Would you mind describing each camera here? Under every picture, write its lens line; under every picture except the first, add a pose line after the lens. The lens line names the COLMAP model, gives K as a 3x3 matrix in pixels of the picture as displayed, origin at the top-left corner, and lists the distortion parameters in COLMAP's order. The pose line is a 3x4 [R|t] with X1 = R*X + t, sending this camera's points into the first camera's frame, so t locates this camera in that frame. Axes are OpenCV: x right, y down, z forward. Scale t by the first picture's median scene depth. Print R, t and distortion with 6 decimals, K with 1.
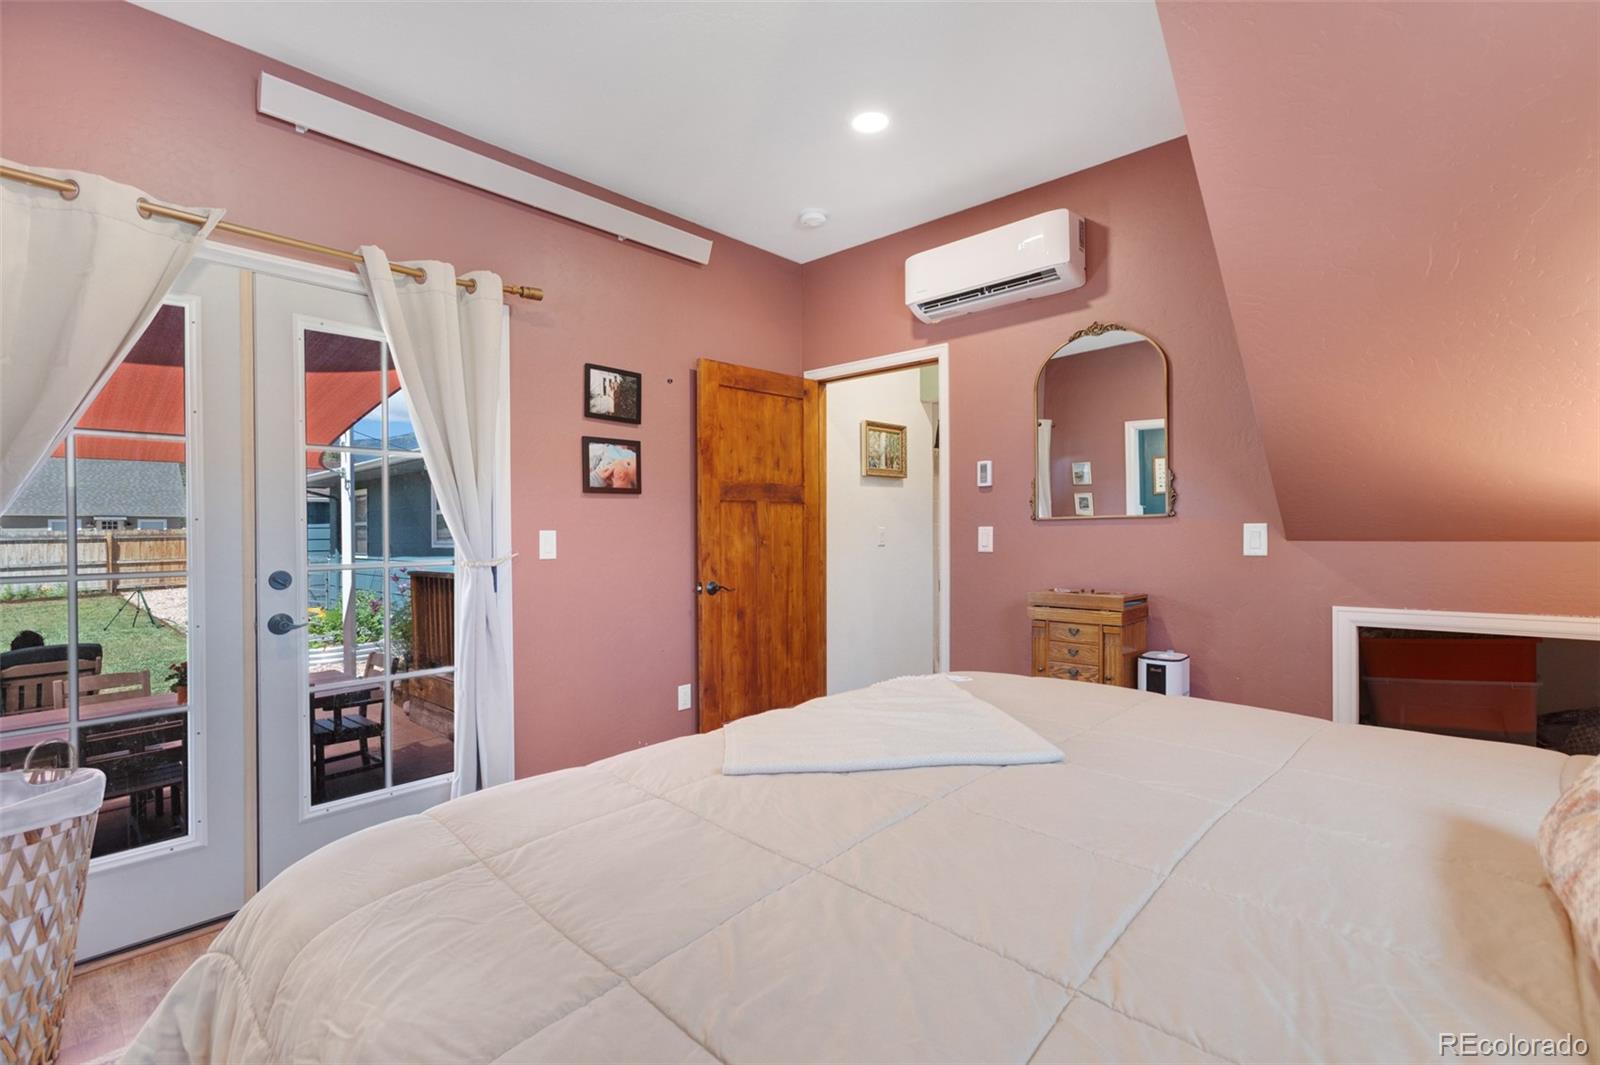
lens RADIAL K [[729.8, 0, 805.7], [0, 729.8, 534.6], [0, 0, 1]] dist [-0.021831, 0.017473]
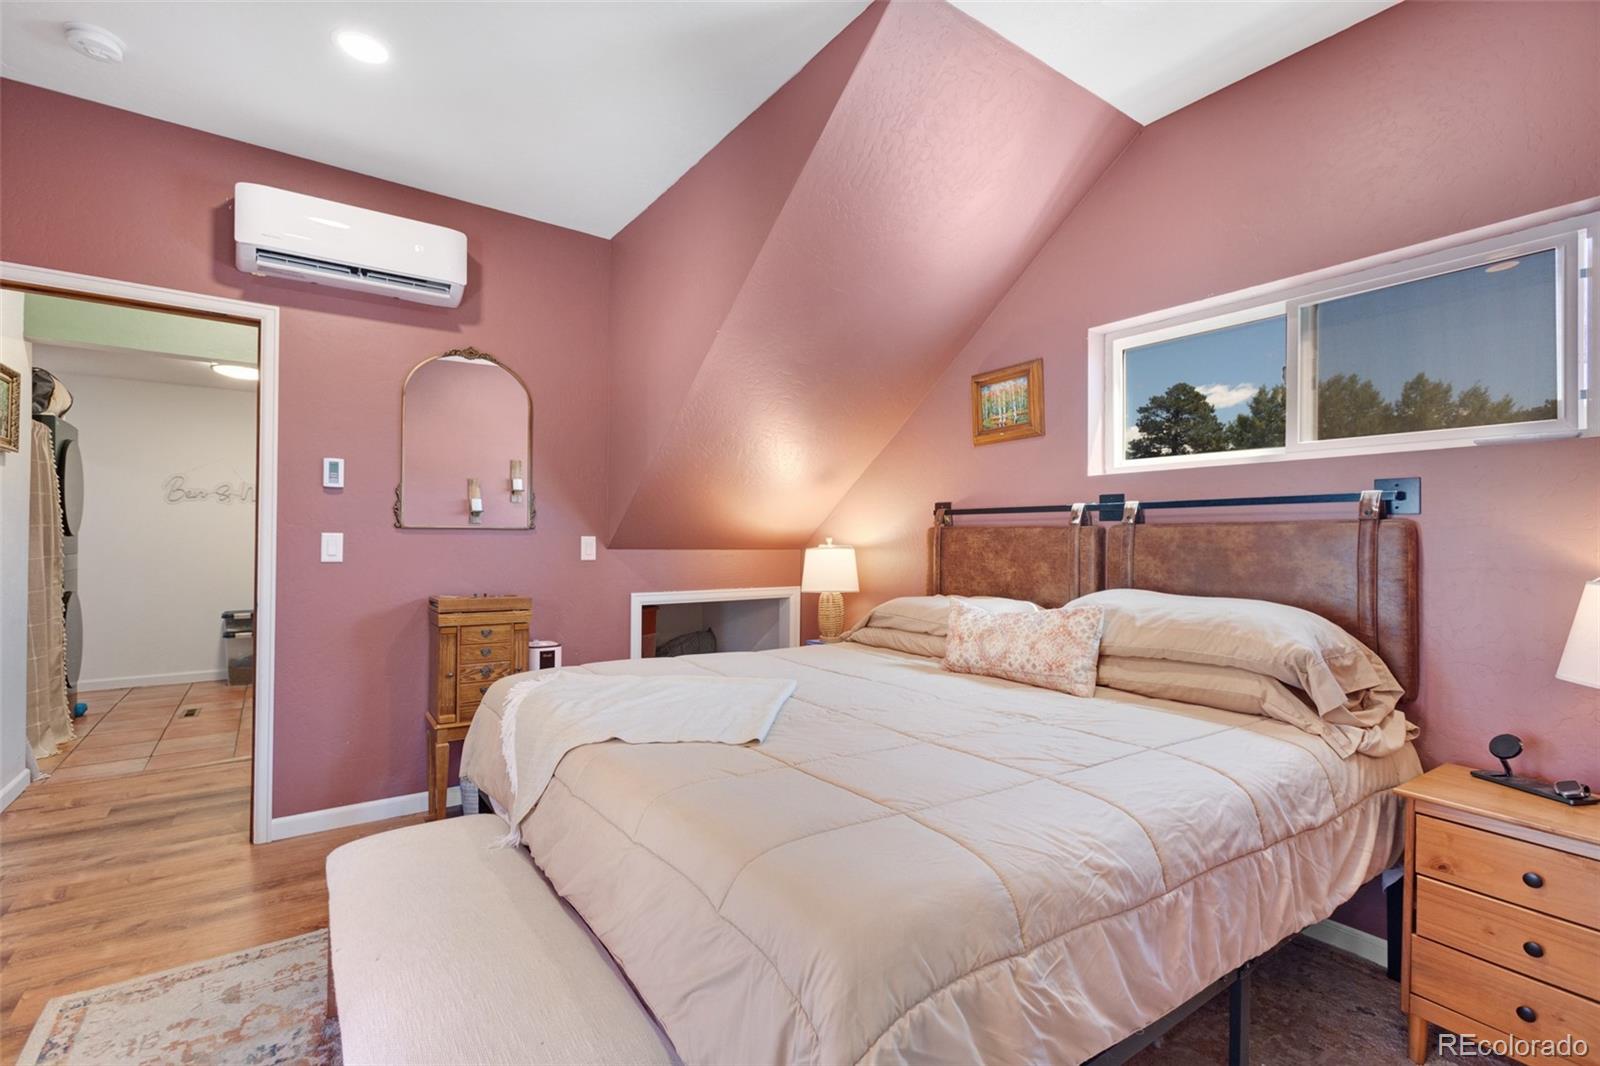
lens RADIAL K [[721.2, 0, 783.3], [0, 721.2, 531.1], [0, 0, 1]] dist [-0.035350, 0.016756]
pose [[0.189454, 0.024601, 0.981581, -0.592594], [-0.007665, 0.999693, -0.023576, 0.003301], [-0.981860, -0.003058, 0.189584, 0.362704]]
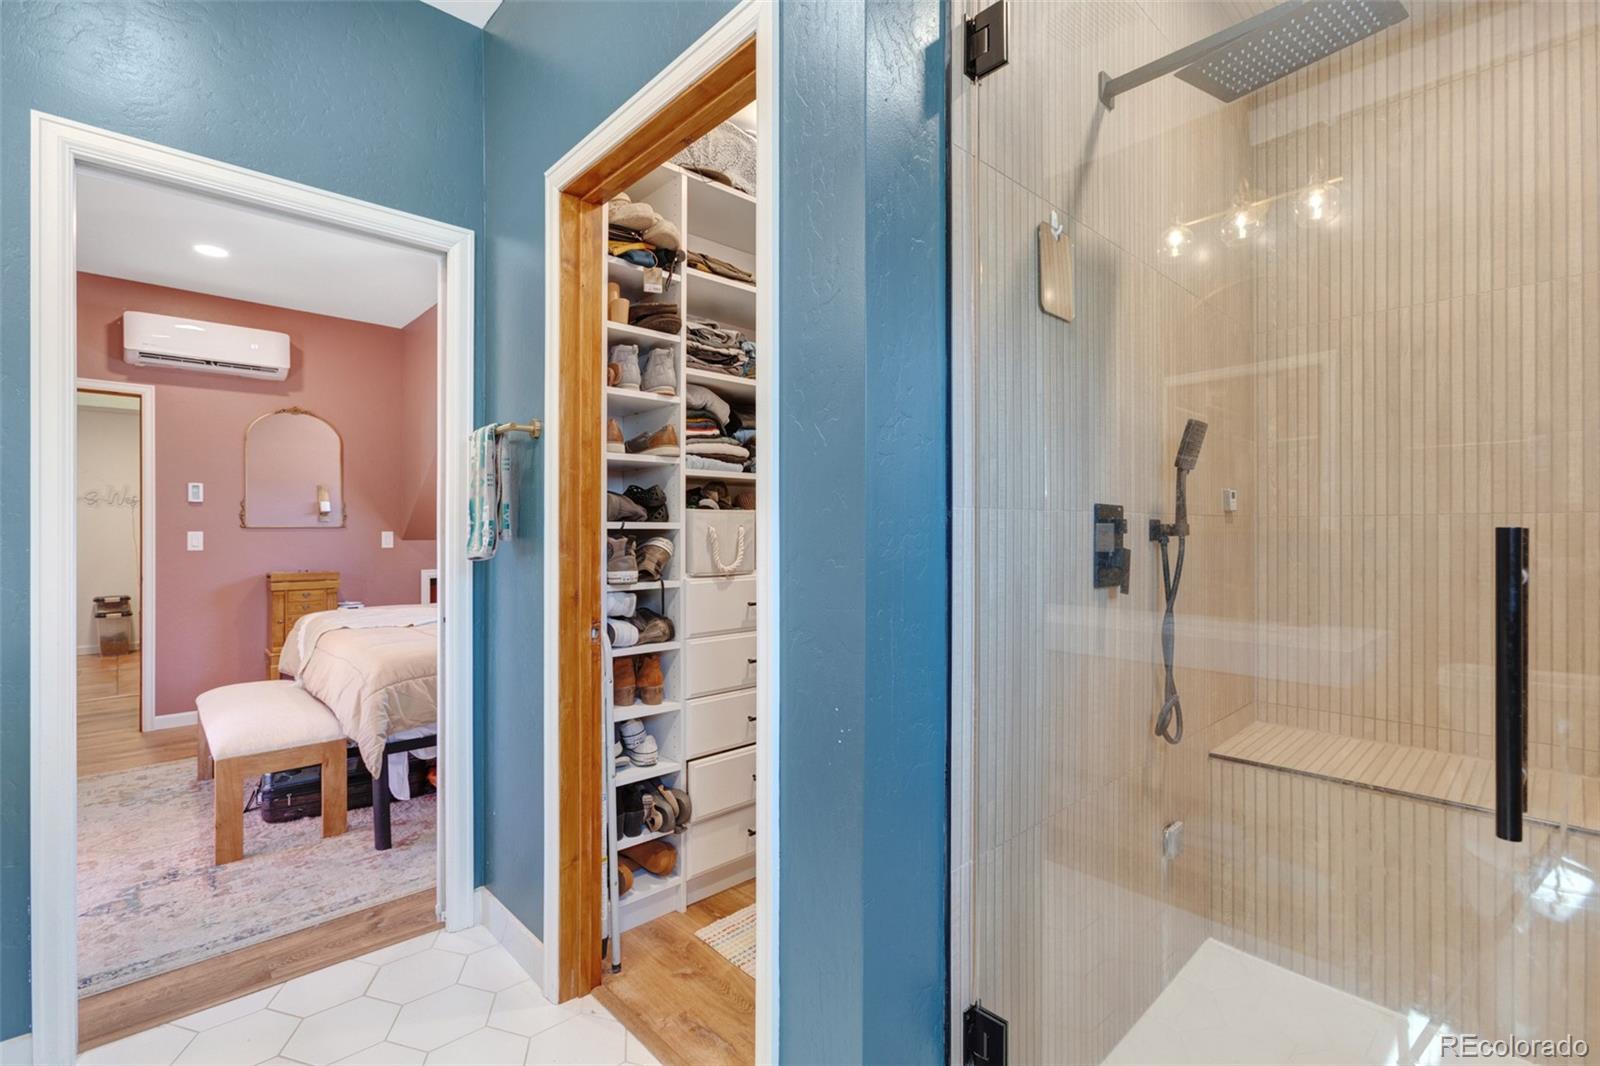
lens RADIAL K [[711.1, 0, 800.0], [0, 711.1, 533.0], [0, 0, 1]] dist [-0.029164, 0.007695]
pose [[0.037211, 0.011205, 0.999245, -1.198294], [0.002812, 0.999932, -0.011318, 0.011512], [-0.999303, 0.003231, 0.037177, -0.195201]]
